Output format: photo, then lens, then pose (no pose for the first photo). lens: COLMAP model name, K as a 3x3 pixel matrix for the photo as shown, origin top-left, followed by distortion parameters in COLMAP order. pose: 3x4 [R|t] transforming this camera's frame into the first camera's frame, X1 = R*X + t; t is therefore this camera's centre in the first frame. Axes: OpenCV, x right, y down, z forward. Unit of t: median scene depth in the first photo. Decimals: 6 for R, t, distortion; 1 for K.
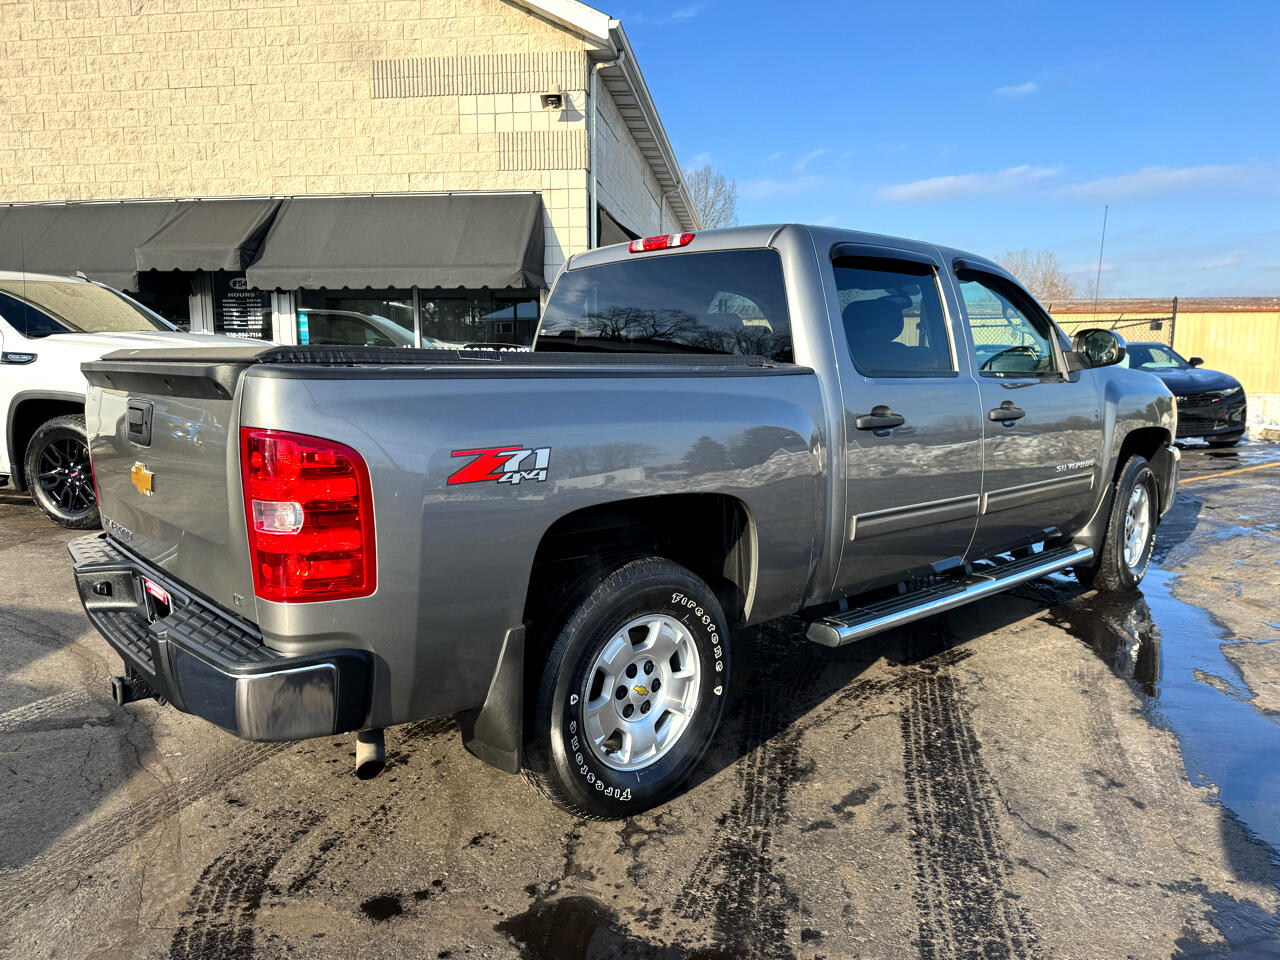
lens RADIAL K [[900.9, 0, 634.1], [0, 900.9, 477.2], [0, 0, 1]] dist [0.064573, -0.076088]
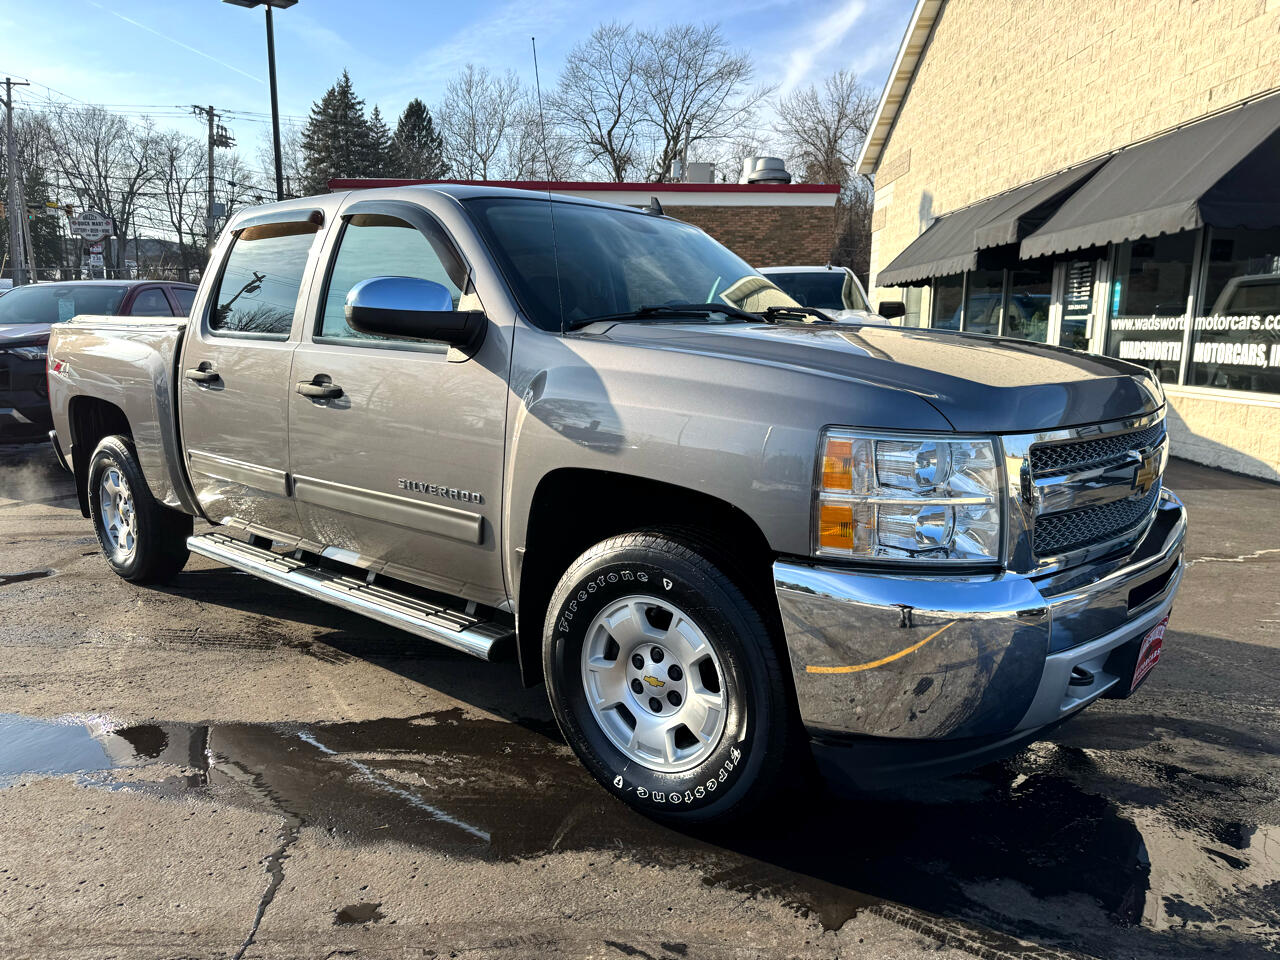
lens RADIAL K [[900.9, 0, 634.1], [0, 900.9, 477.2], [0, 0, 1]] dist [0.064573, -0.076088]
pose [[0.139030, 0.158678, -0.977493, 0.515158], [-0.134738, 0.980931, 0.140072, -0.059510], [0.981079, 0.112231, 0.157759, 0.467706]]
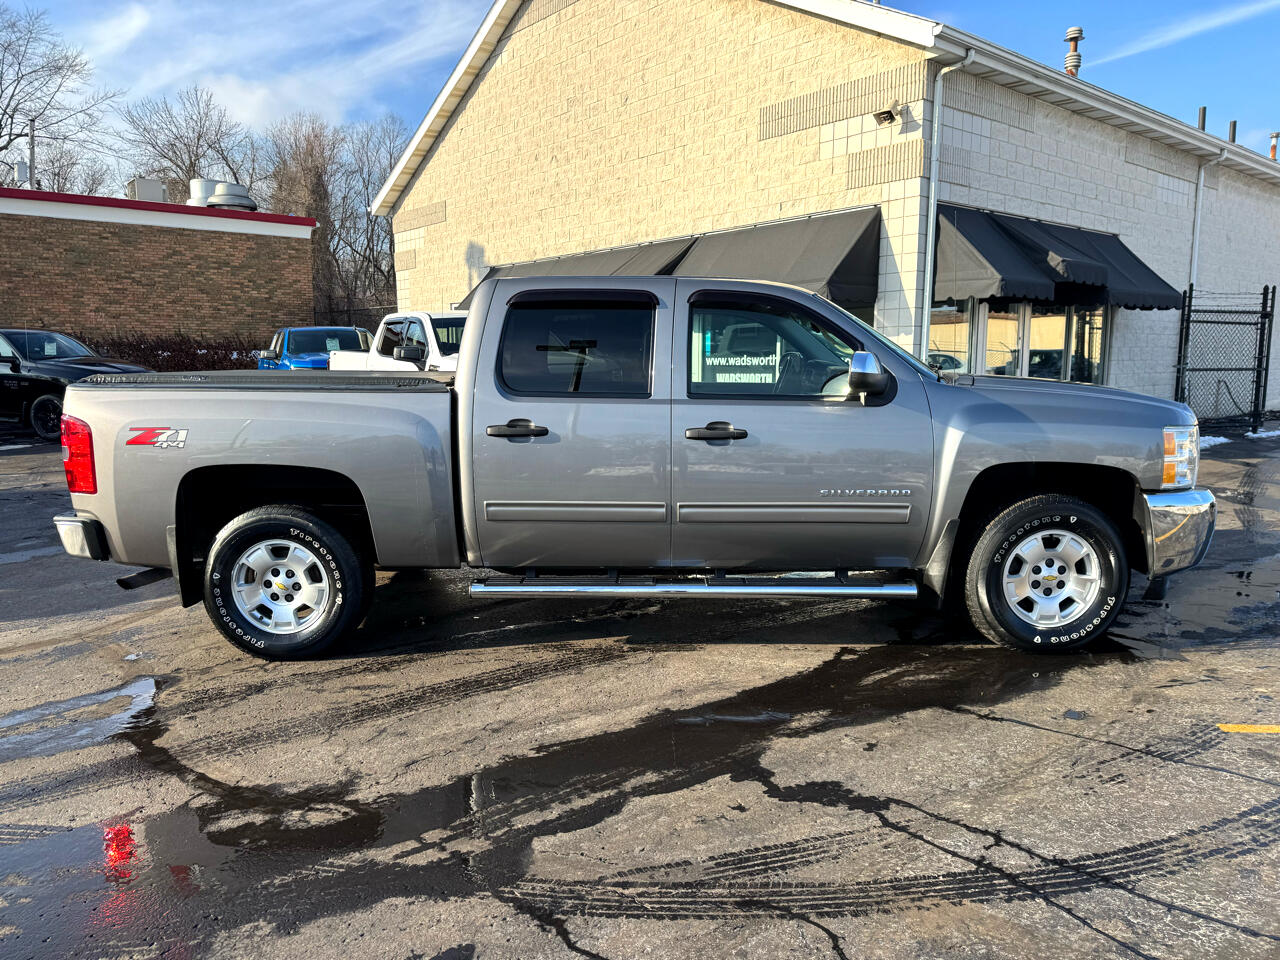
lens RADIAL K [[876.4, 0, 644.7], [0, 876.4, 505.9], [0, 0, 1]] dist [0.034023, -0.048493]
pose [[0.744032, 0.108522, -0.659272, 0.416762], [-0.084823, 0.994079, 0.067907, -0.018840], [0.662738, 0.005397, 0.748832, 0.069506]]
